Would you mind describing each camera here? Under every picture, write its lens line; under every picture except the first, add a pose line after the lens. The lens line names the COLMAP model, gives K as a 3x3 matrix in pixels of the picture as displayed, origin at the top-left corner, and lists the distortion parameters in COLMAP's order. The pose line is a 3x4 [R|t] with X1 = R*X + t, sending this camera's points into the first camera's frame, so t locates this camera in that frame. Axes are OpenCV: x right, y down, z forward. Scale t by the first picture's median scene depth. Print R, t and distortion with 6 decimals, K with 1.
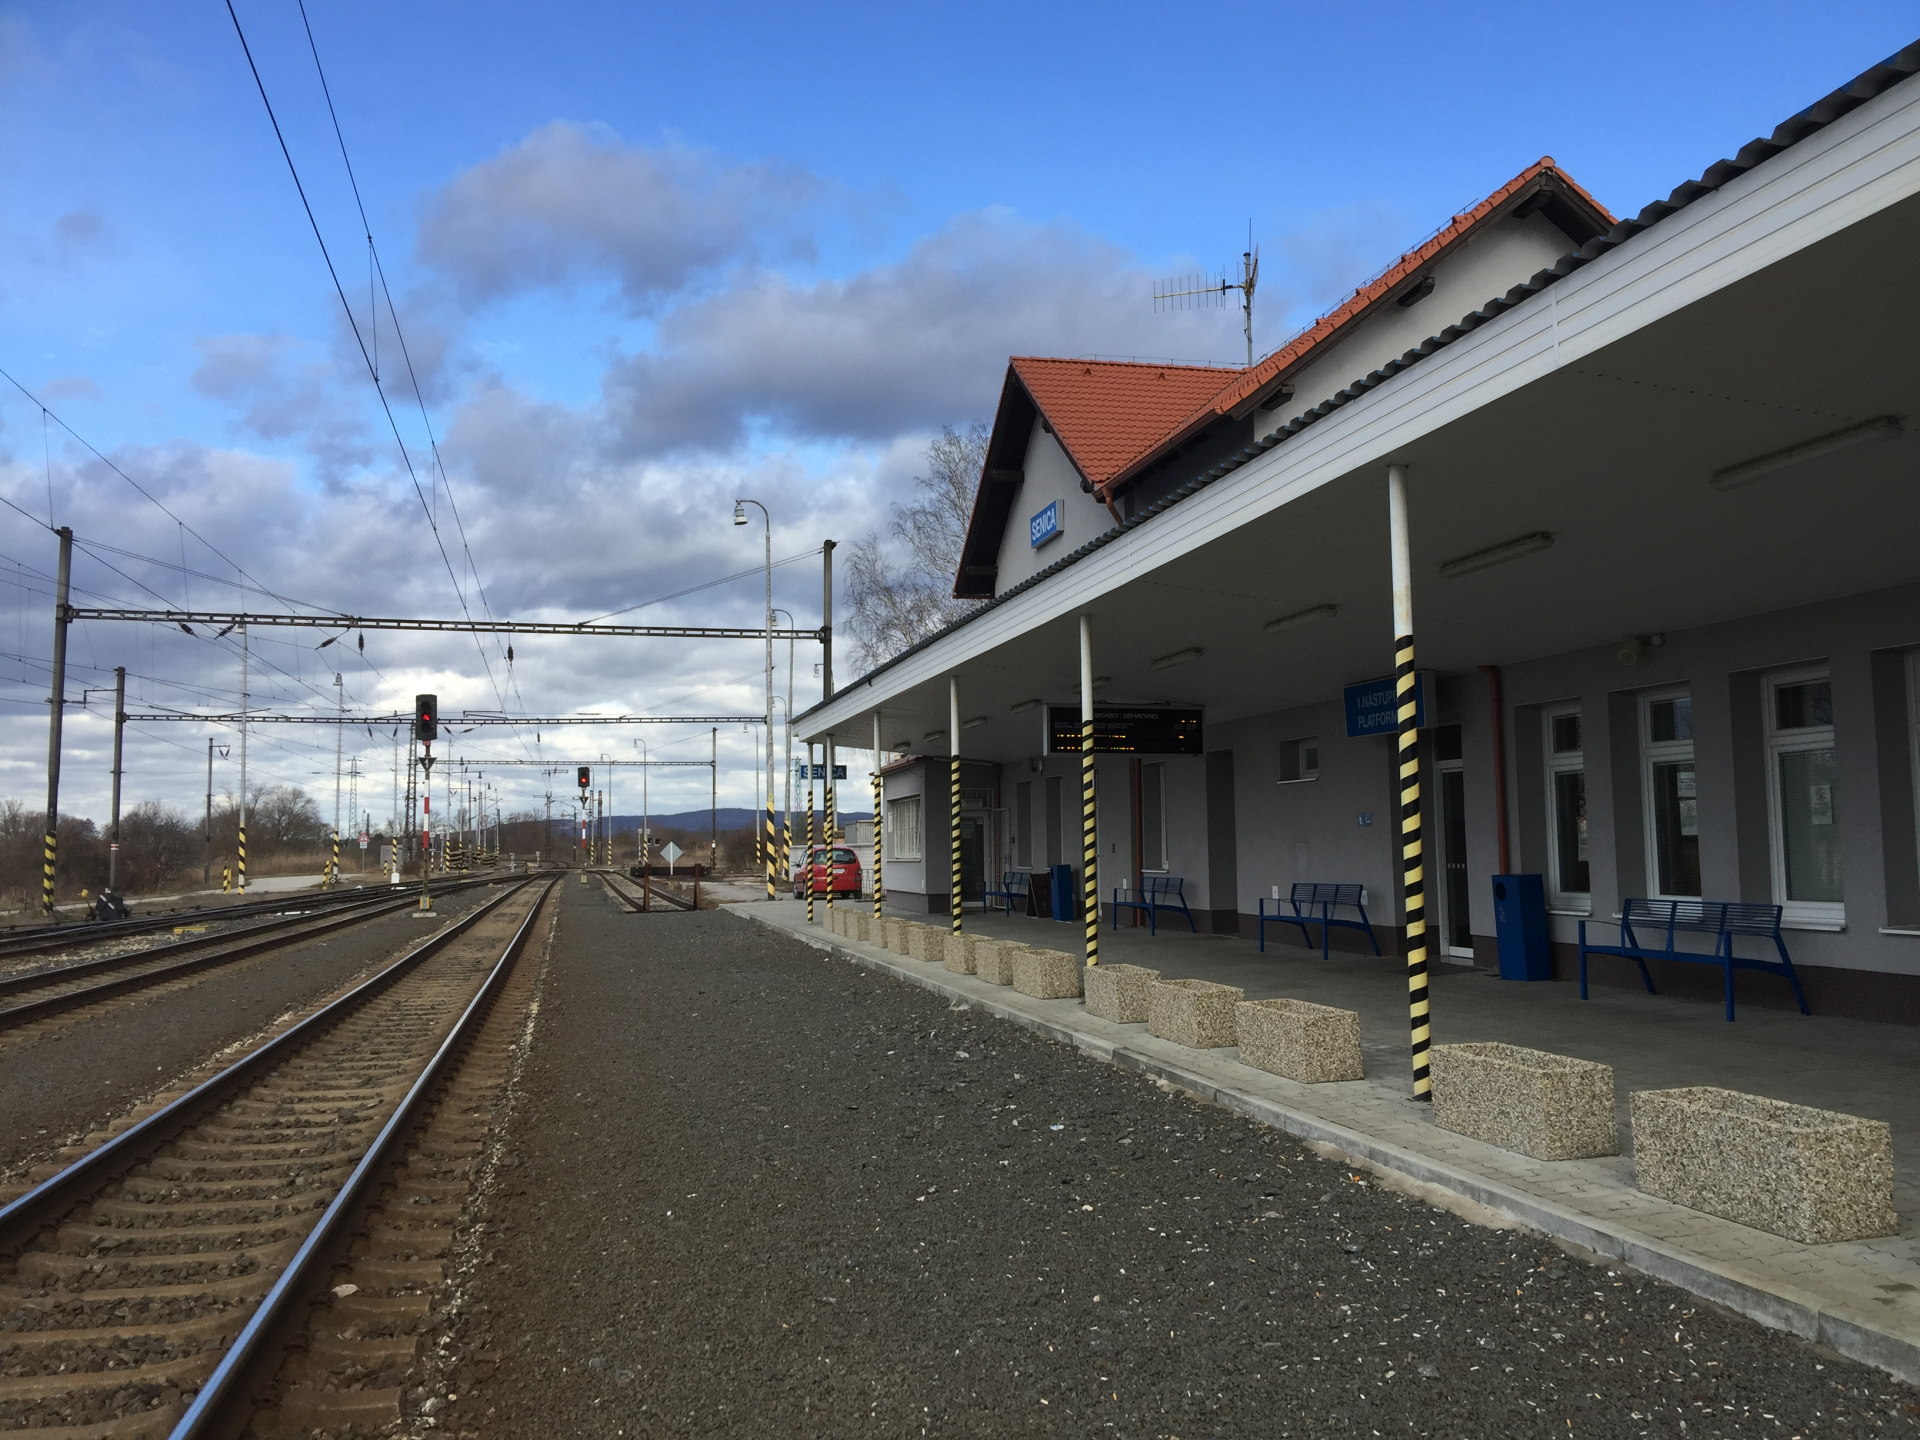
lens RADIAL K [[1631.2, 0, 958.3], [0, 1631.2, 716.5], [0, 0, 1]] dist [-0.006956, -0.008575]
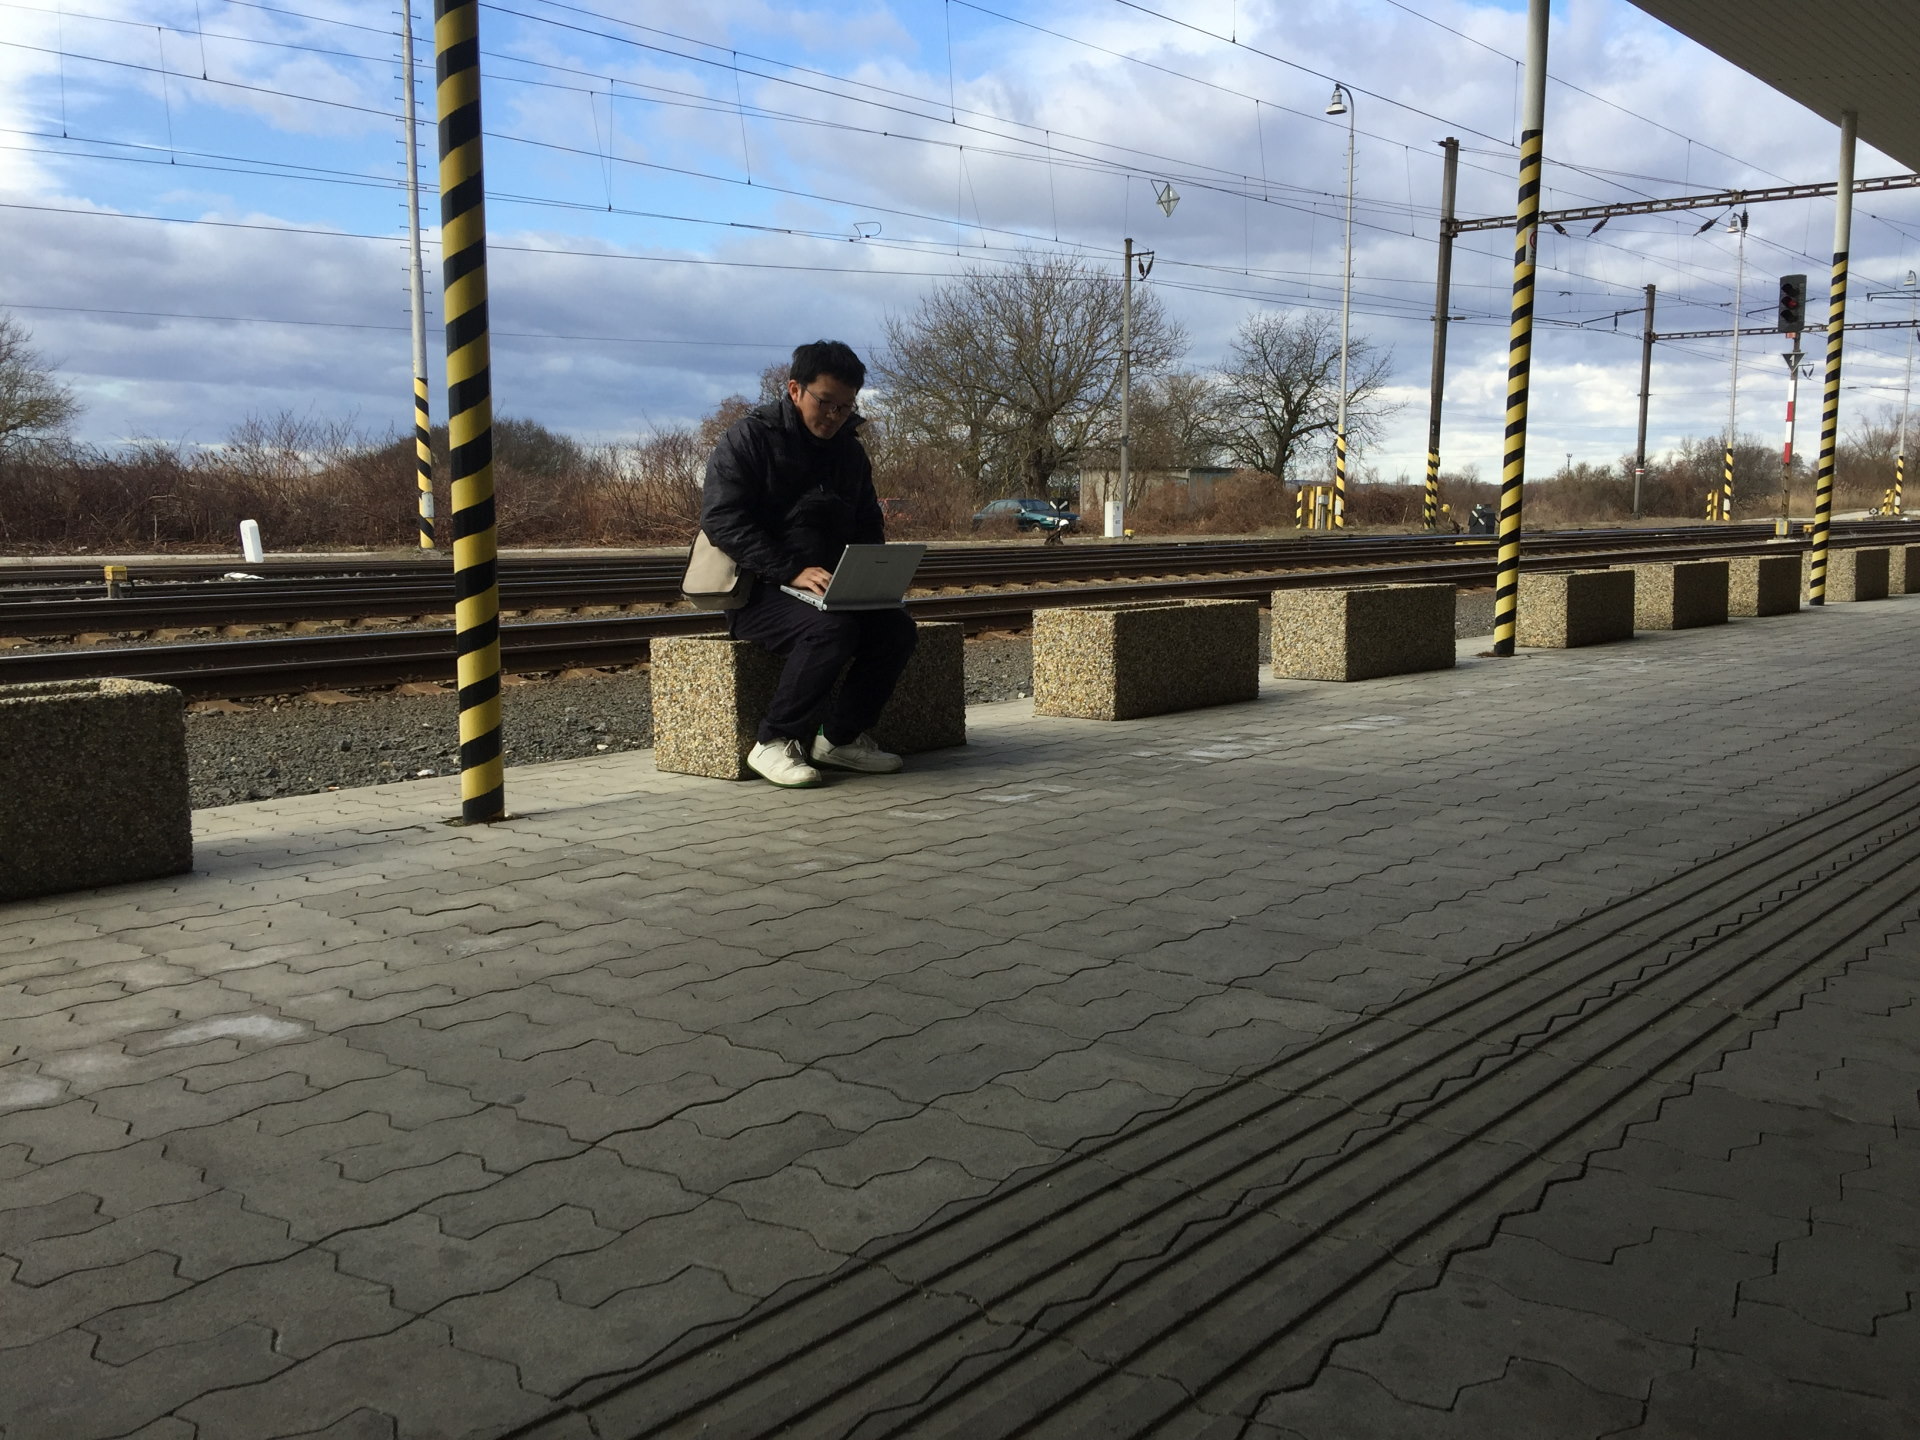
lens RADIAL K [[1631.2, 0, 960.2], [0, 1631.2, 722.0], [0, 0, 1]] dist [-0.006956, -0.008575]
pose [[0.556111, 0.123340, -0.821905, 0.138108], [0.063430, 0.979744, 0.189944, 0.024073], [0.828684, -0.157763, 0.537023, 0.162525]]
